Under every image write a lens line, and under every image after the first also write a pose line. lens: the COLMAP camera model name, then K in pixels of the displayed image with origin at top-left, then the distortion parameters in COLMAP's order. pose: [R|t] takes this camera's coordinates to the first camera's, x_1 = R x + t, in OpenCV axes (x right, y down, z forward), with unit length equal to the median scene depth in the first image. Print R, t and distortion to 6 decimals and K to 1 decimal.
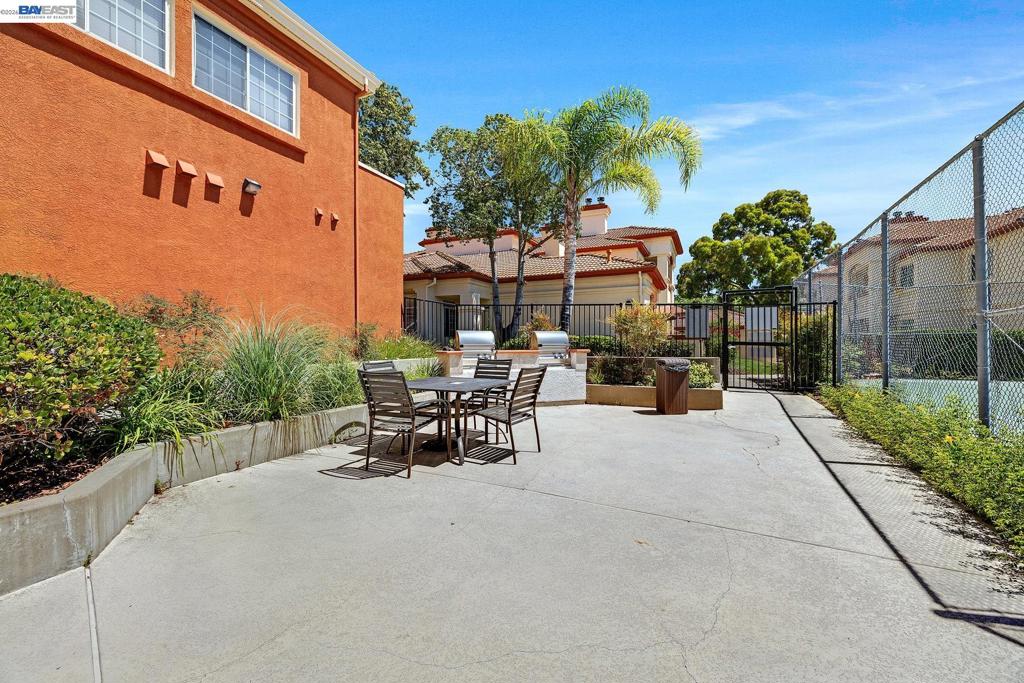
lens RADIAL K [[428.1, 0, 512.0], [0, 428.1, 341.5], [0, 0, 1]] dist [0.002004, 0.000049]
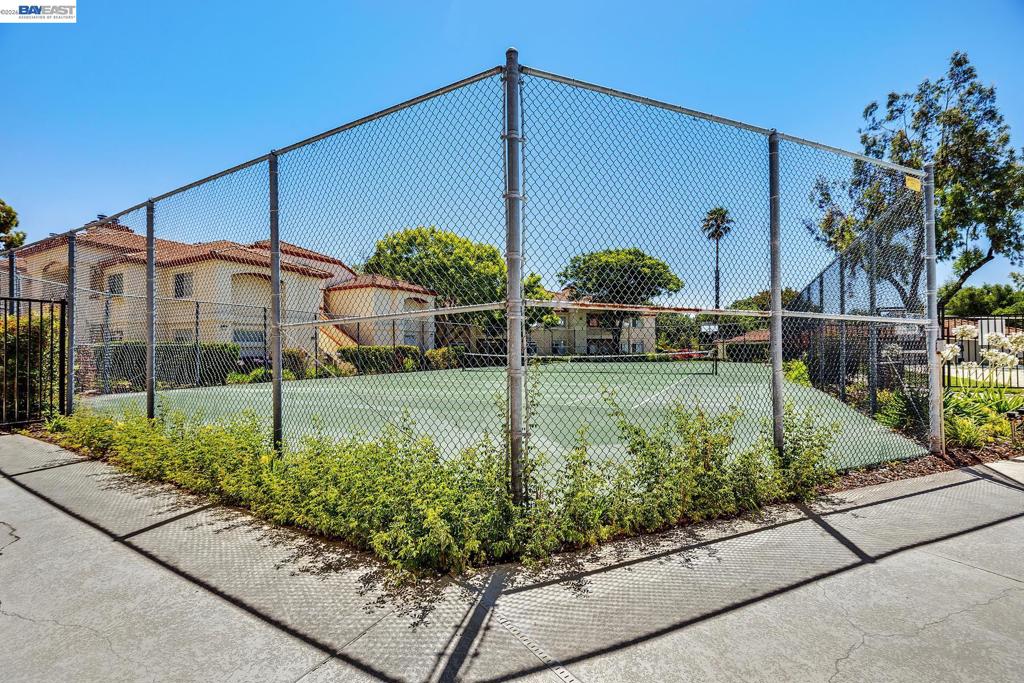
lens RADIAL K [[428.1, 0, 512.0], [0, 428.1, 341.5], [0, 0, 1]] dist [0.002004, 0.000049]
pose [[0.055448, 0.027056, 0.998095, 0.117998], [0.000081, 0.999633, -0.027102, -0.002398], [-0.998462, 0.001584, 0.055426, 0.428698]]
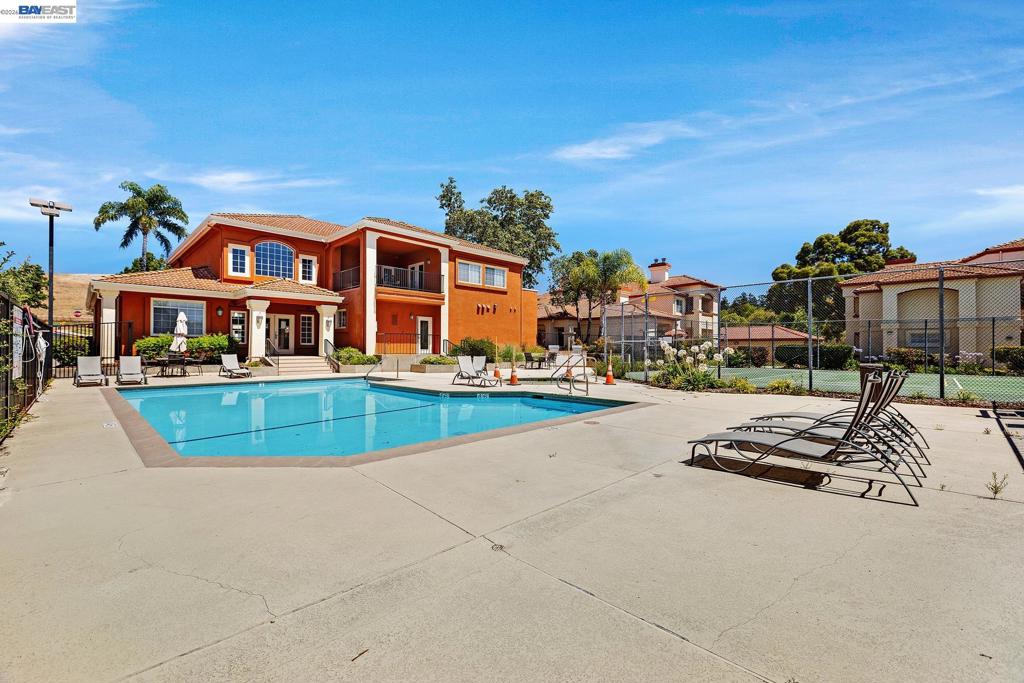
lens RADIAL K [[428.1, 0, 512.0], [0, 428.1, 341.5], [0, 0, 1]] dist [0.002004, 0.000049]
pose [[0.940477, 0.002245, -0.339851, 0.545590], [-0.007654, 0.999864, -0.014578, -0.002408], [0.339772, 0.016312, 0.940366, -1.686687]]
